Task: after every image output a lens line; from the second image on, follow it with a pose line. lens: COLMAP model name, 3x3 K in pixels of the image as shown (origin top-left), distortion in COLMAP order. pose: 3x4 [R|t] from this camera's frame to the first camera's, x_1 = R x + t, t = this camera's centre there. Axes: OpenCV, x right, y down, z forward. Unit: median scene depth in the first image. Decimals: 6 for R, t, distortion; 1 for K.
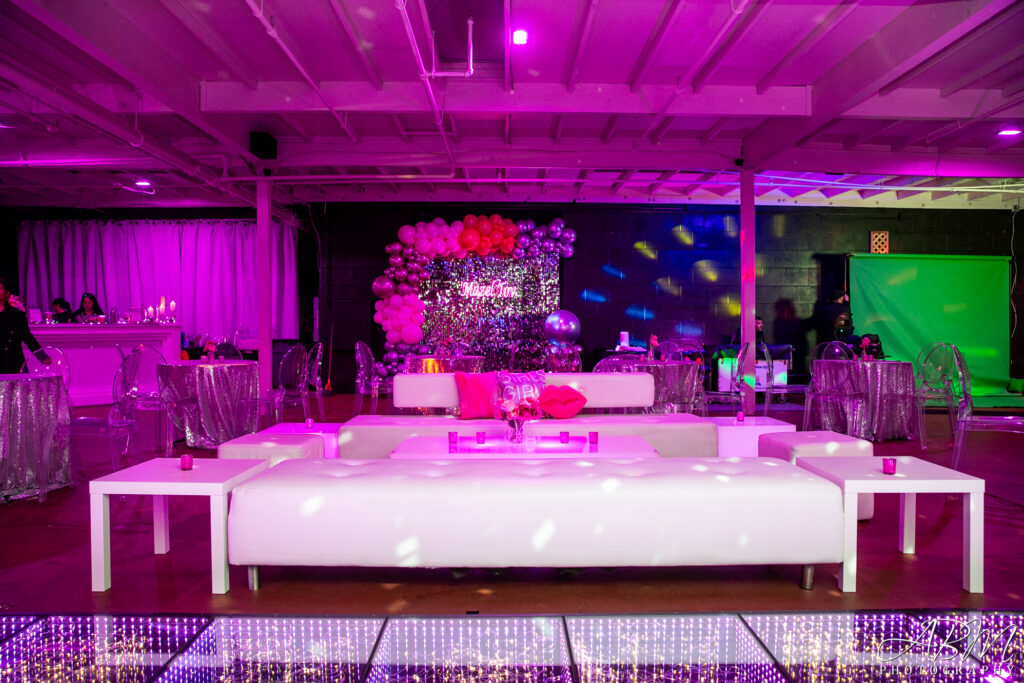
lens RADIAL K [[698.0, 0, 512.0], [0, 698.0, 341.5], [0, 0, 1]] dist [-0.033572, 0.000794]
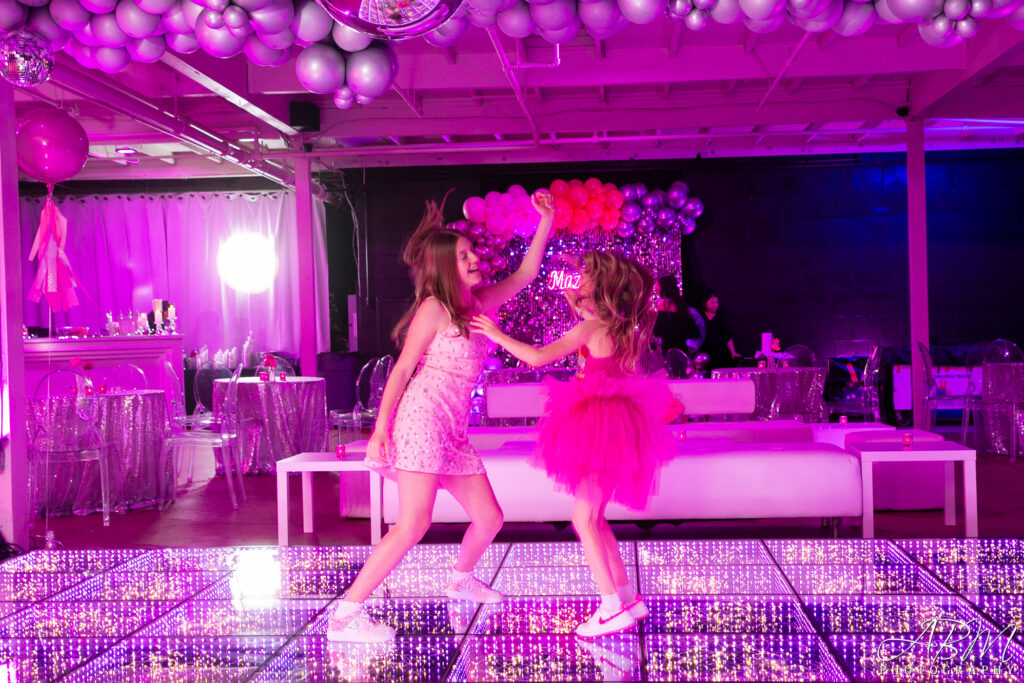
lens RADIAL K [[1175.7, 0, 512.0], [0, 1175.7, 341.5], [0, 0, 1]] dist [-0.094001, -0.001092]
pose [[0.994669, -0.022023, -0.100741, 0.013160], [0.021201, 0.999733, -0.009232, 0.000991], [0.100917, 0.007047, 0.994870, -0.250774]]
